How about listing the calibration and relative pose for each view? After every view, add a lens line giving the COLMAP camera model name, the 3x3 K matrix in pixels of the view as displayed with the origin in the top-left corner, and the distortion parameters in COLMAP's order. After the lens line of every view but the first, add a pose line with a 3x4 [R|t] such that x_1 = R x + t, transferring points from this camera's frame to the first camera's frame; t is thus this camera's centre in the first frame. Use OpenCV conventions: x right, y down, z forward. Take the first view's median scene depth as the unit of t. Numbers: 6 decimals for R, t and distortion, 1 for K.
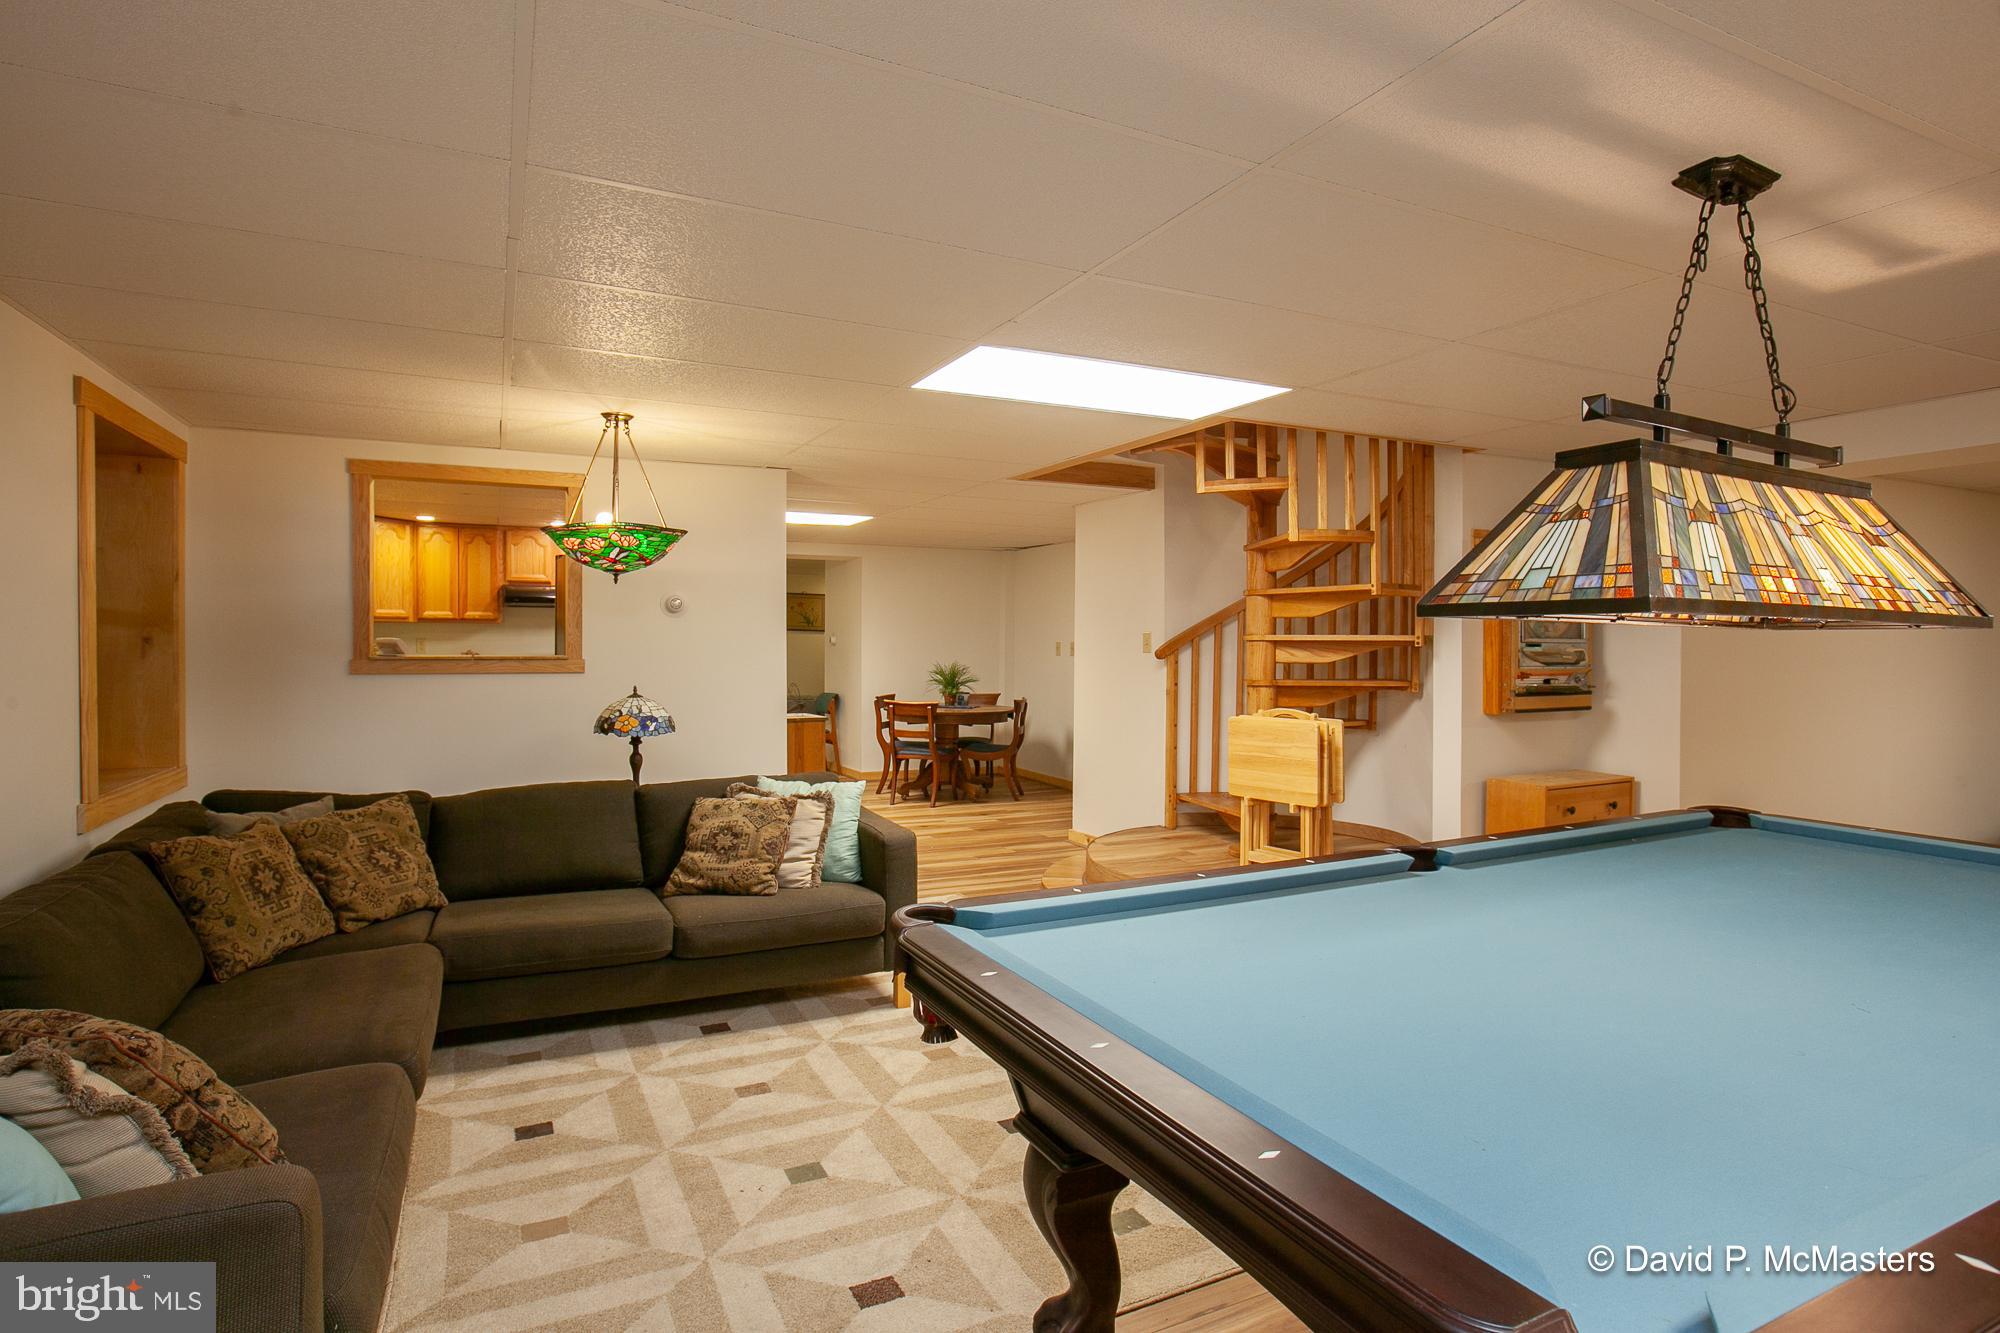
lens RADIAL K [[1010.5, 0, 1008.7], [0, 1010.5, 667.2], [0, 0, 1]] dist [0.003804, 0.005883]
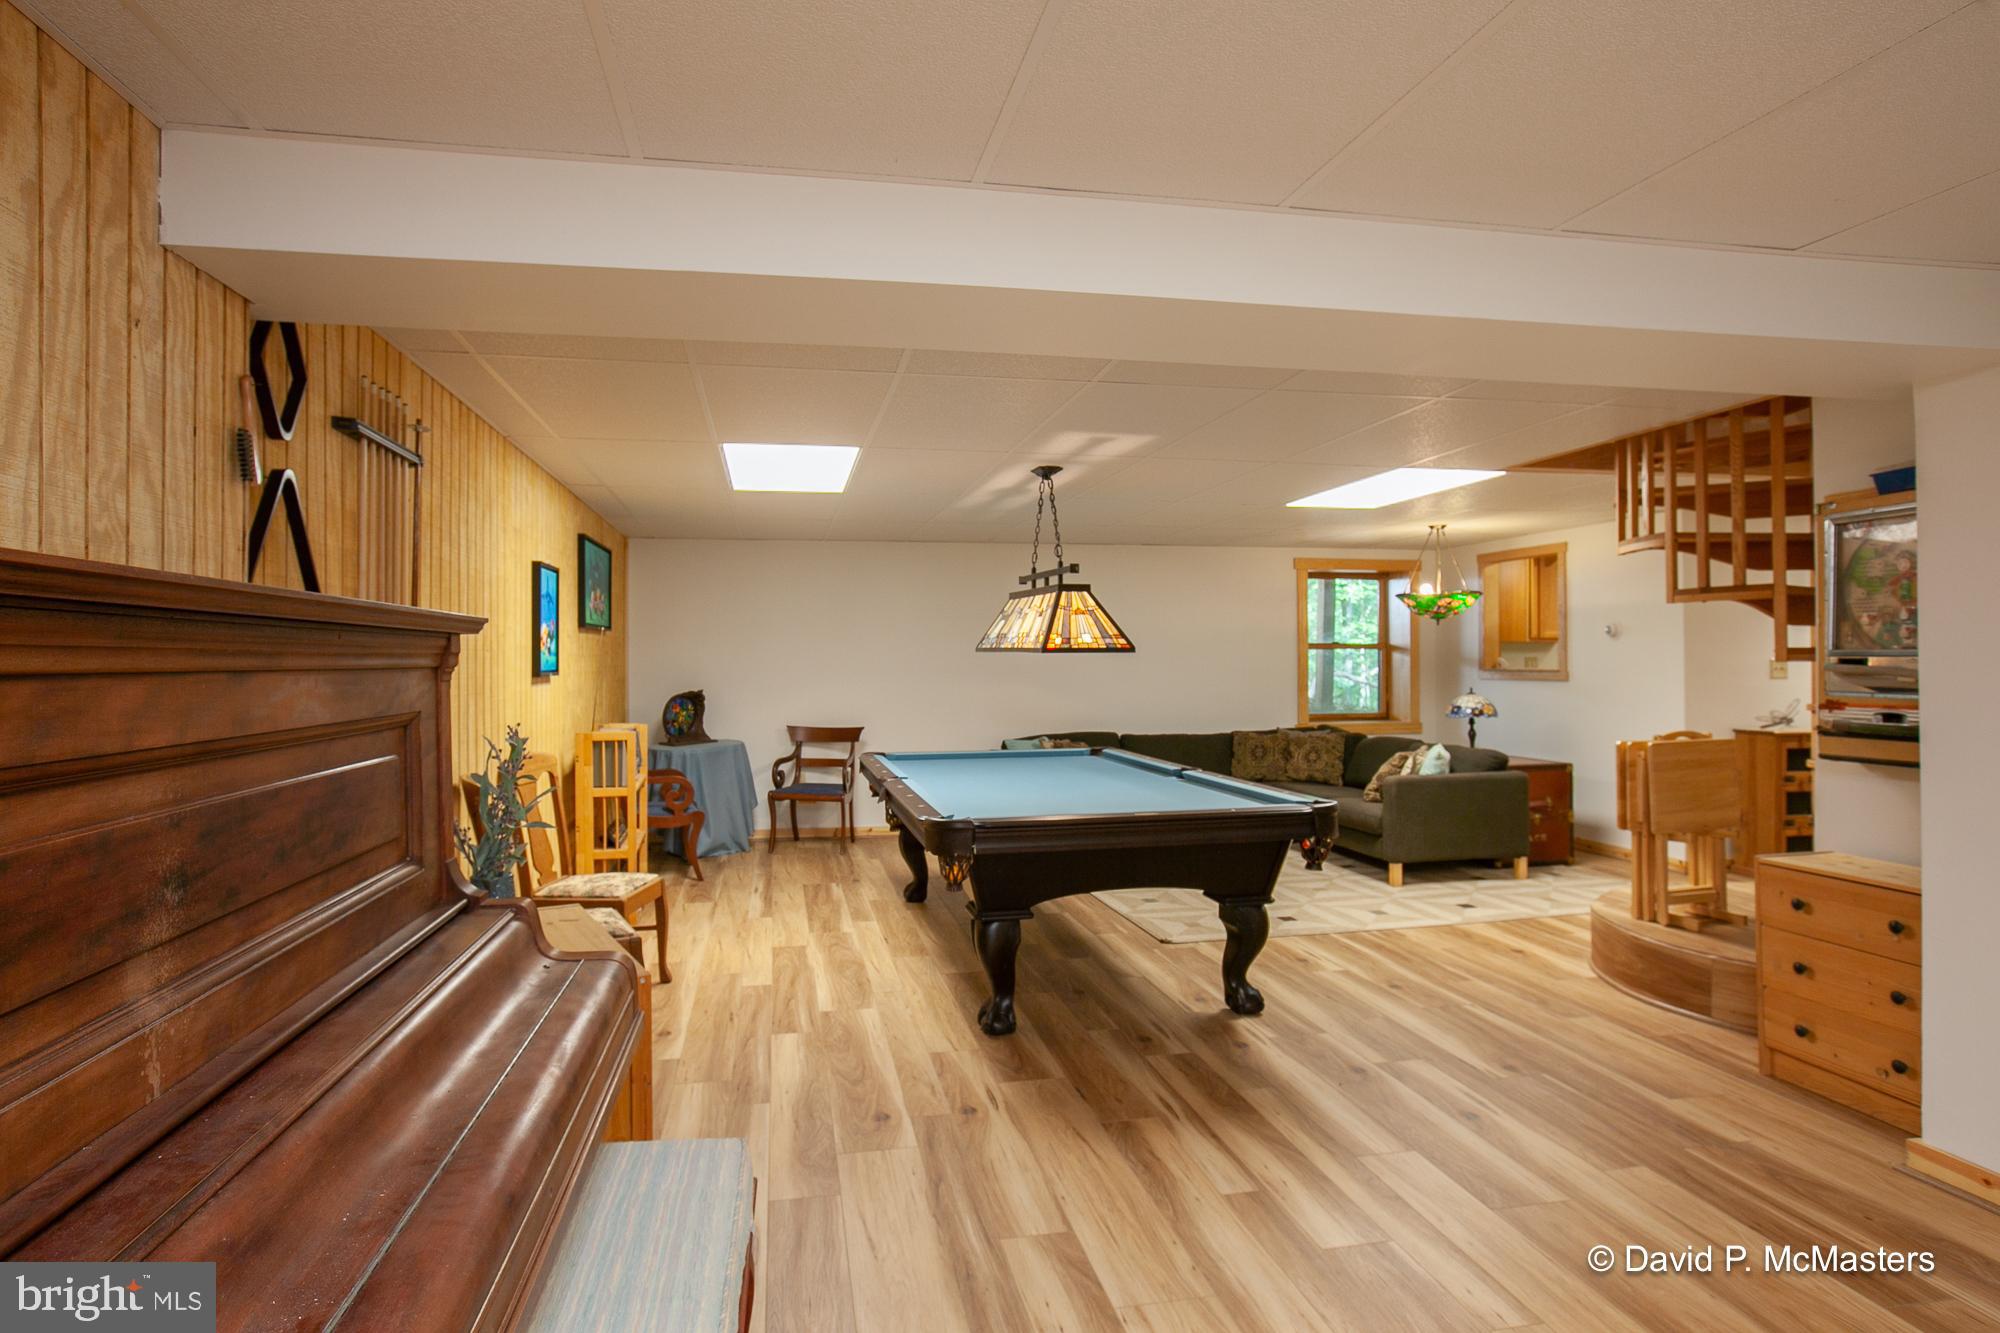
lens RADIAL K [[1061.2, 0, 1001.2], [0, 1061.2, 658.0], [0, 0, 1]] dist [-0.029903, 0.006627]
pose [[-0.301100, -0.003879, -0.953585, 2.227082], [-0.022543, 0.999741, 0.003051, -0.025323], [0.953326, 0.022416, -0.301109, 1.167109]]
